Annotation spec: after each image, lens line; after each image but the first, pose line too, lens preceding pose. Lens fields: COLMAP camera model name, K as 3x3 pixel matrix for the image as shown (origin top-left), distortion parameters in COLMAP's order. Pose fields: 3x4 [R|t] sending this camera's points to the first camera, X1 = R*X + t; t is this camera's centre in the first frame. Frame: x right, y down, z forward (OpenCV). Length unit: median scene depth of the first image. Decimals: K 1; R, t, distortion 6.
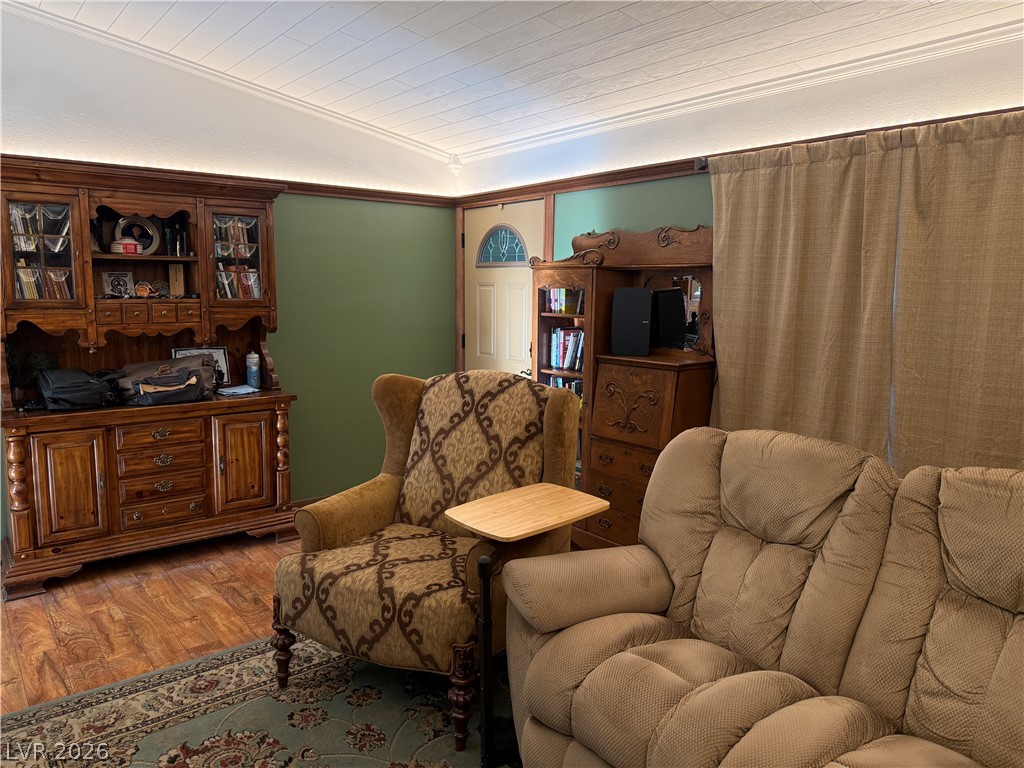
lens RADIAL K [[723.8, 0, 515.2], [0, 723.8, 382.2], [0, 0, 1]] dist [0.063990, -0.070782]
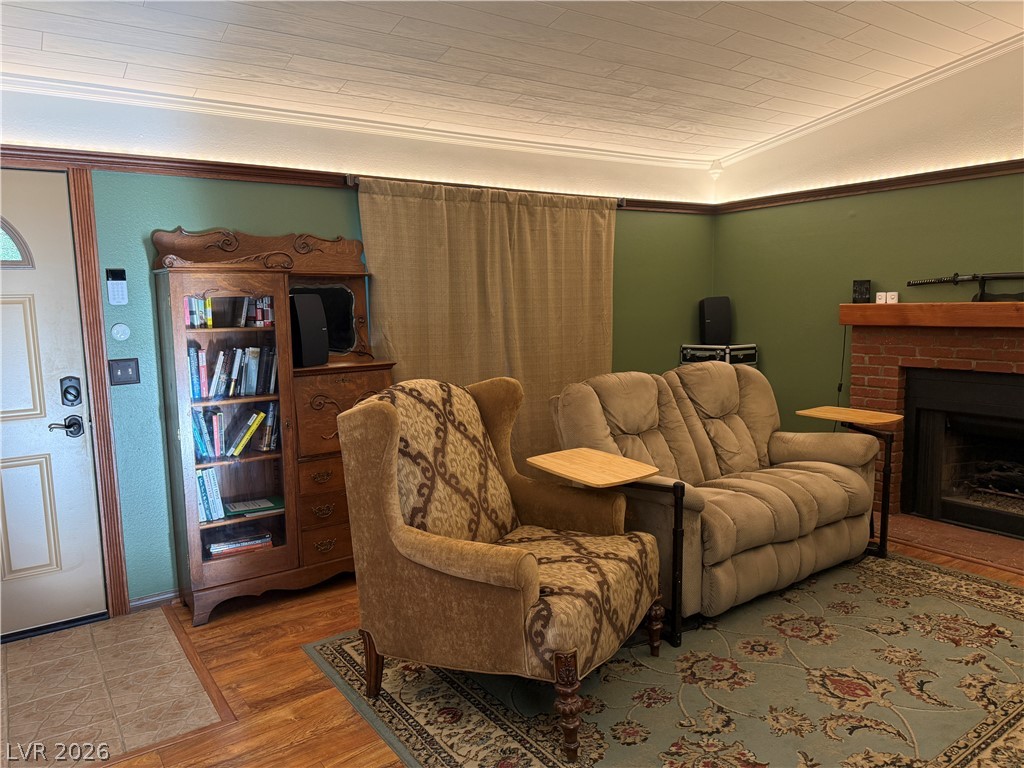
lens RADIAL K [[723.8, 0, 516.8], [0, 723.8, 388.4], [0, 0, 1]] dist [0.063990, -0.070782]
pose [[0.044665, -0.129530, 0.990569, -0.974308], [0.156909, 0.980161, 0.121094, -0.100370], [-0.986603, 0.150020, 0.064104, 0.838275]]
